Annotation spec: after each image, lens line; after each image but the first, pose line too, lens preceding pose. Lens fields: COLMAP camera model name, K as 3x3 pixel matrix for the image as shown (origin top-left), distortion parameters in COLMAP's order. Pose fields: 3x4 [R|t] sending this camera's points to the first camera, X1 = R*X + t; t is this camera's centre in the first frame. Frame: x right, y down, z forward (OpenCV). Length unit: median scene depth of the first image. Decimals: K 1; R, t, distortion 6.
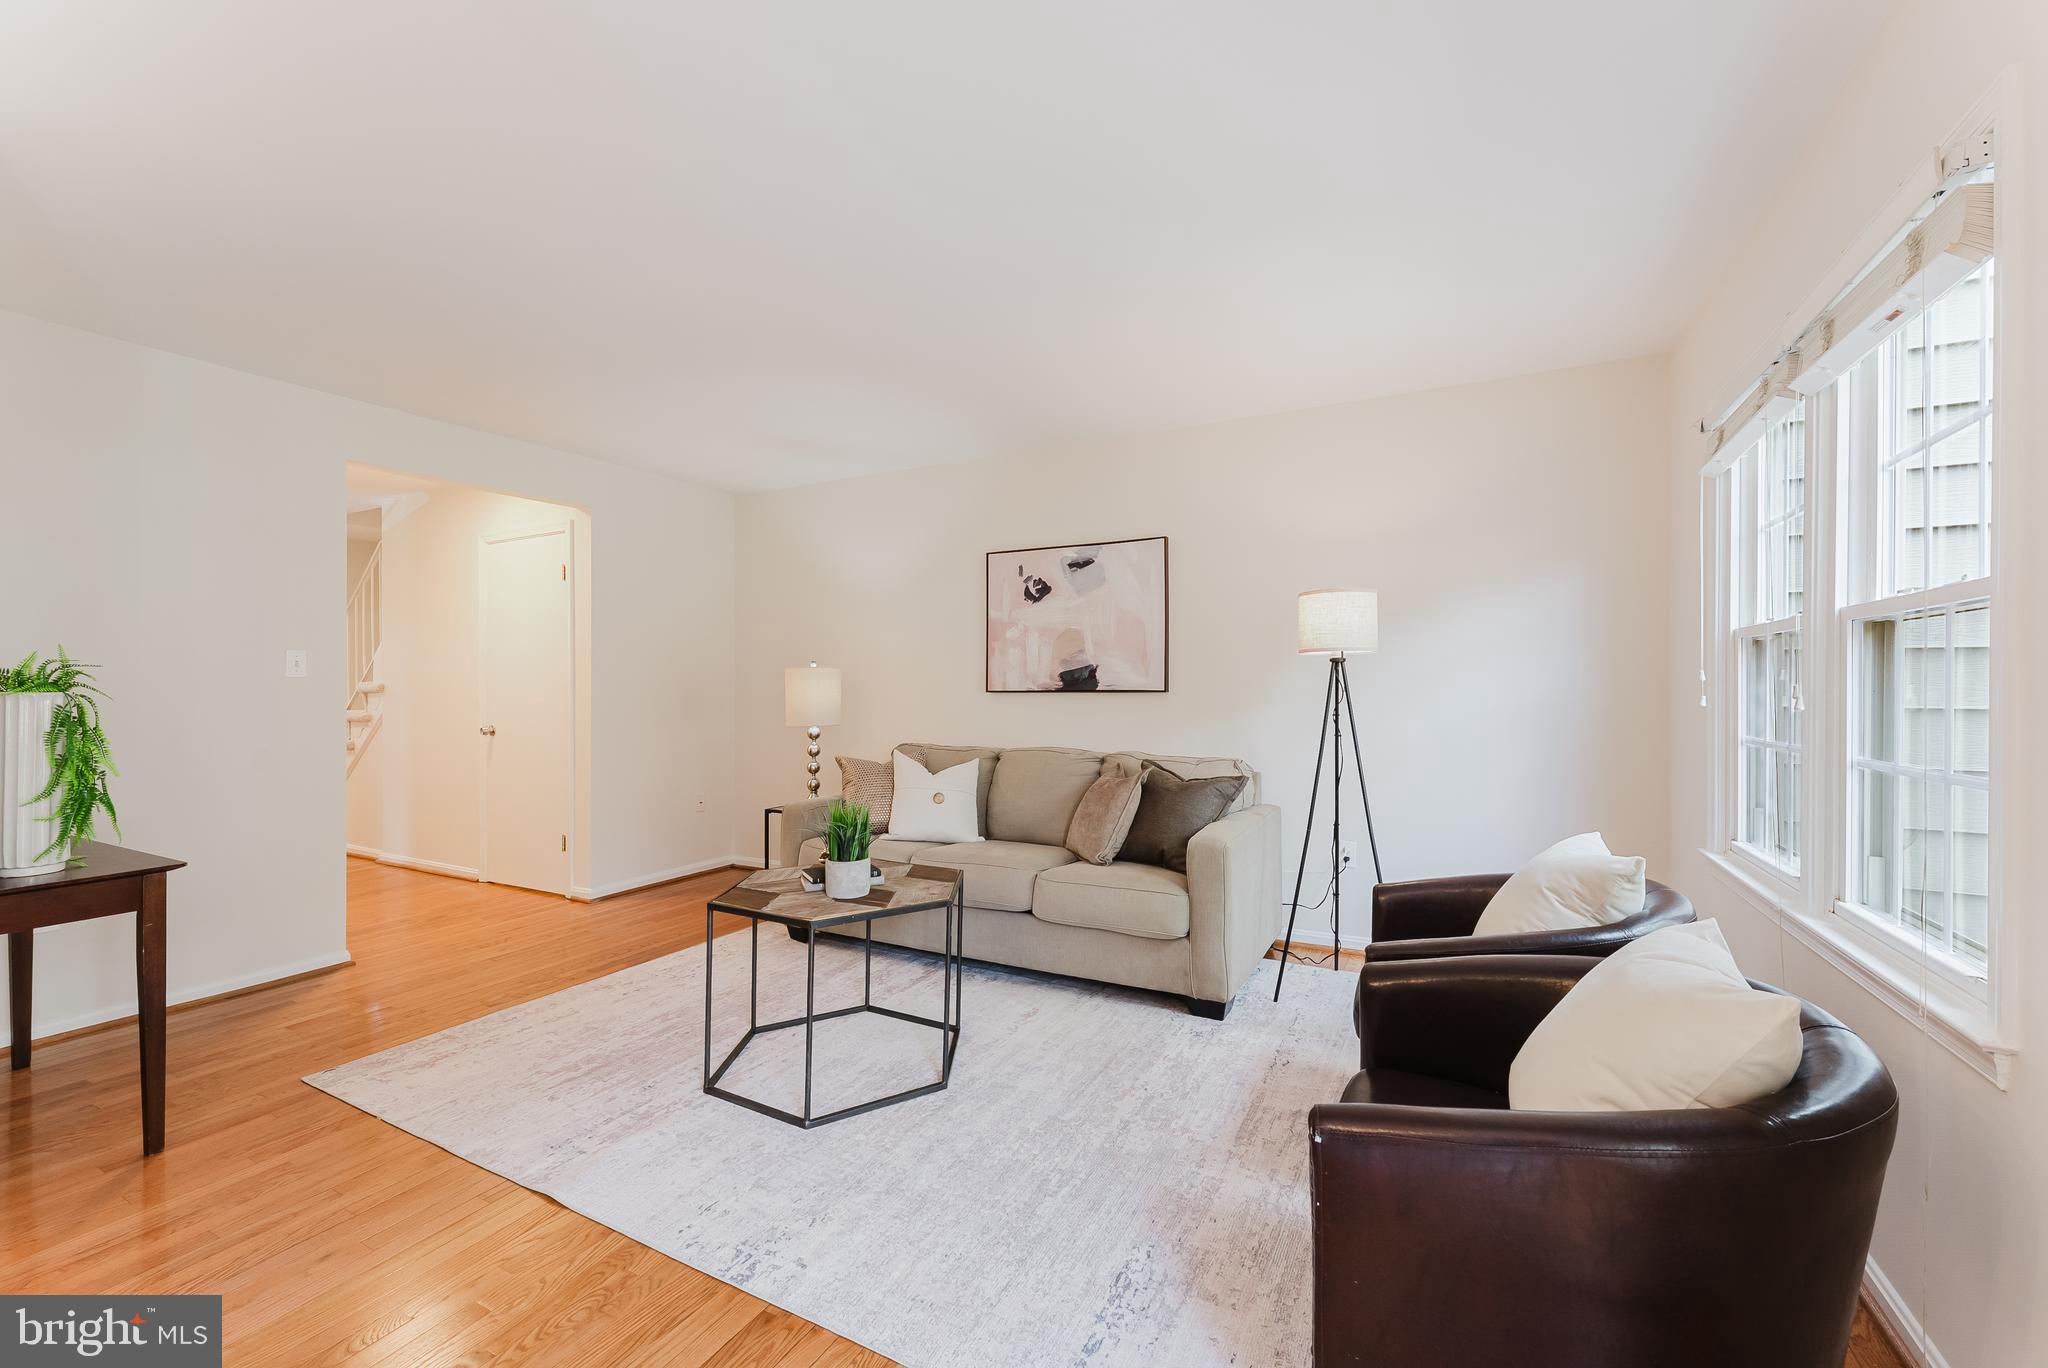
lens RADIAL K [[819.8, 0, 1035.4], [0, 819.8, 672.9], [0, 0, 1]] dist [-0.000167, -0.000065]
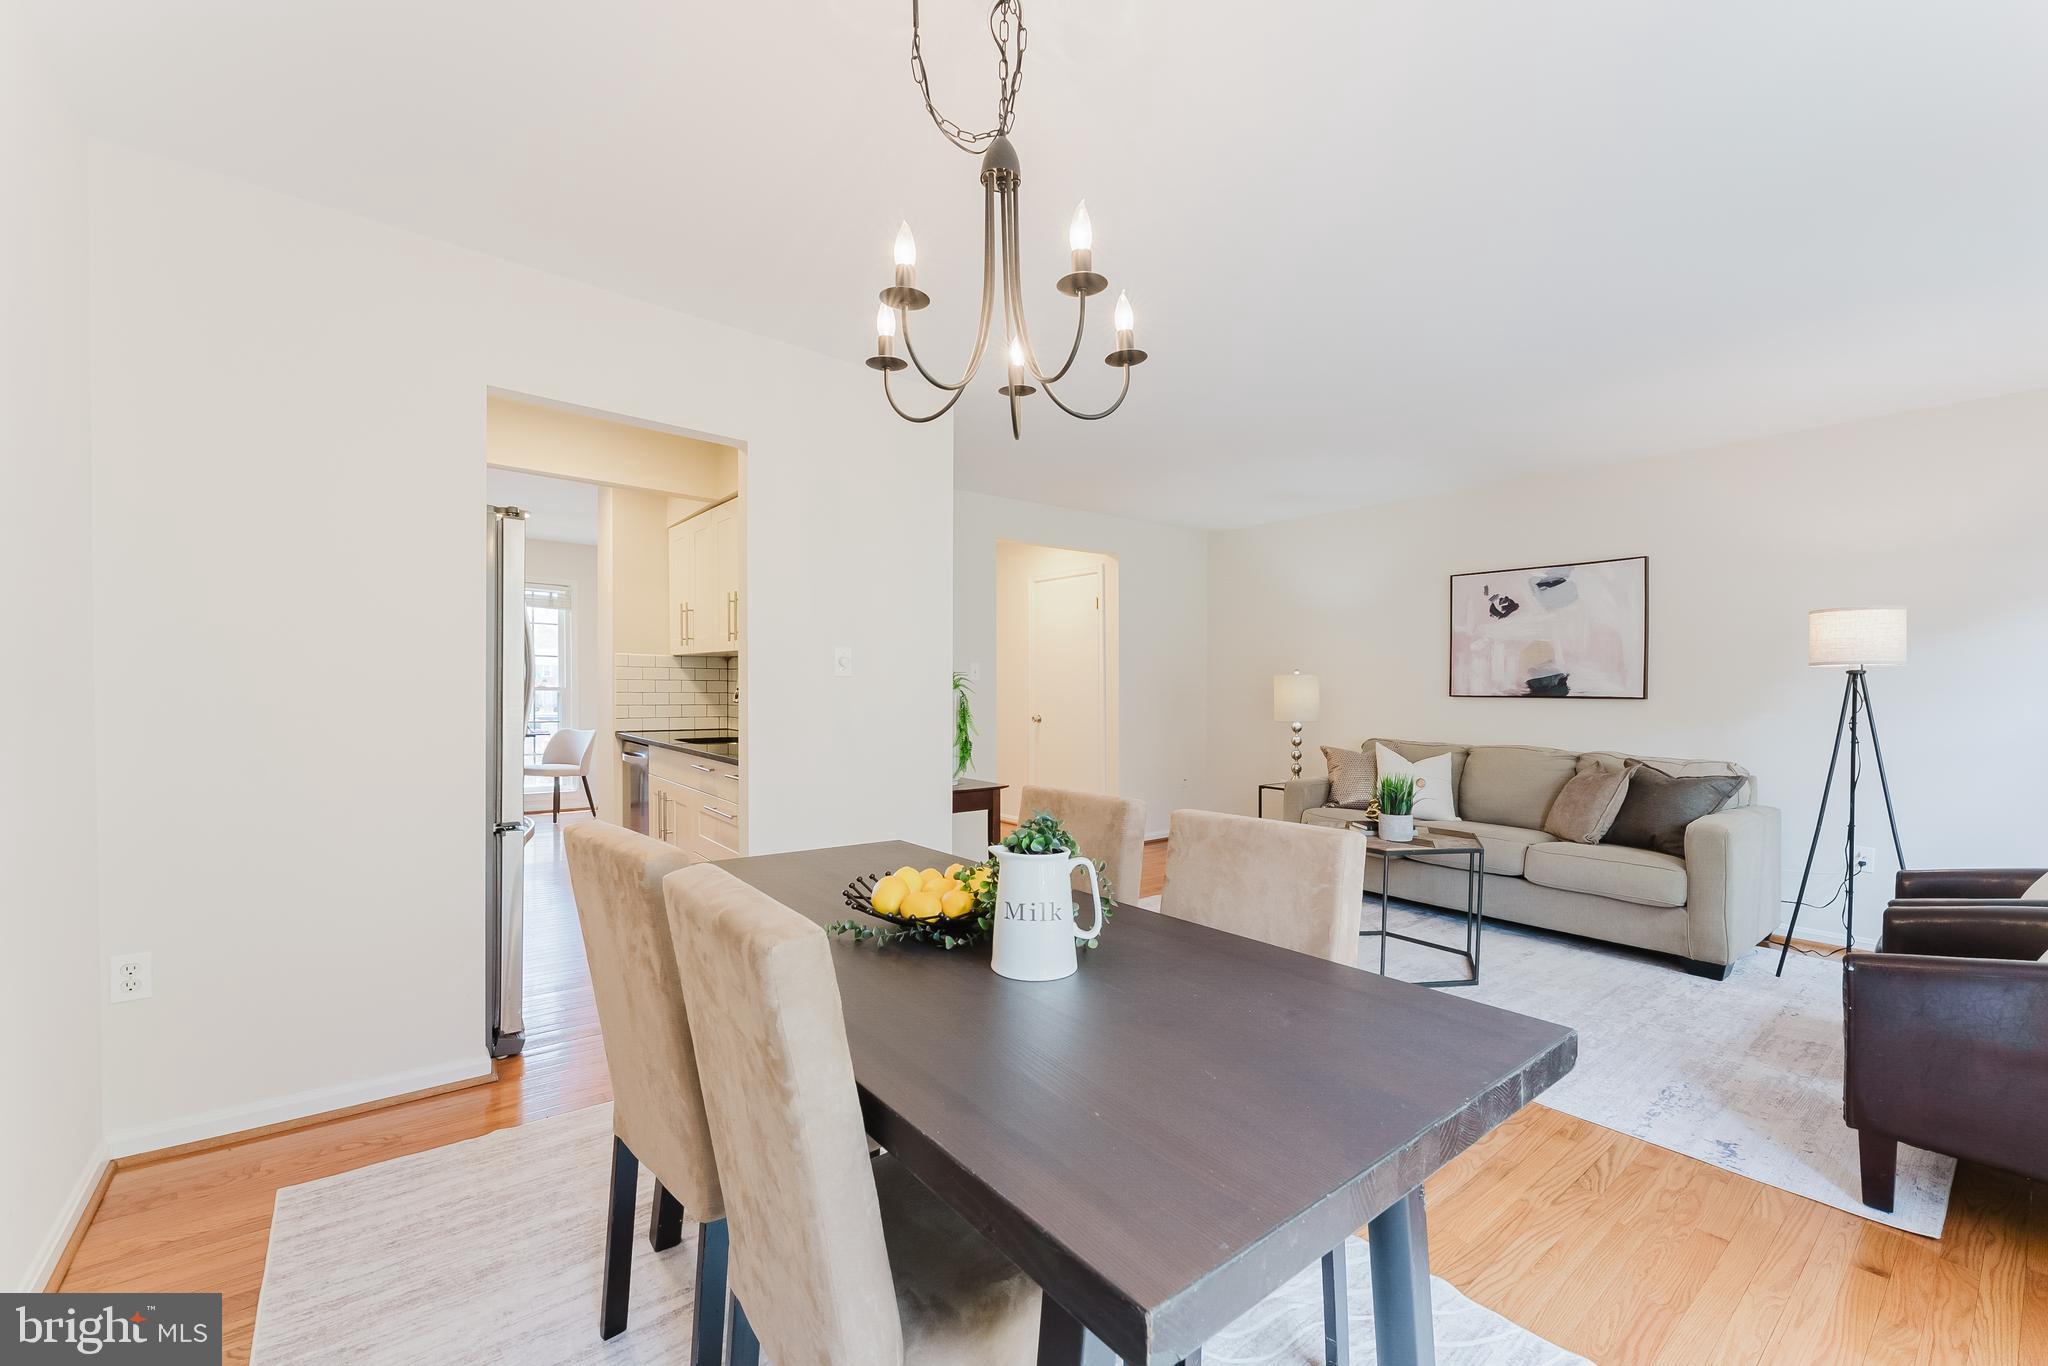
lens RADIAL K [[830.4, 0, 1024.0], [0, 830.4, 683.0], [0, 0, 1]] dist [-0.000900, 0.000011]
pose [[0.911992, 0.008853, -0.410112, -0.159812], [-0.004222, 0.999917, 0.012195, -0.009080], [0.410186, -0.009390, 0.911954, -0.390716]]
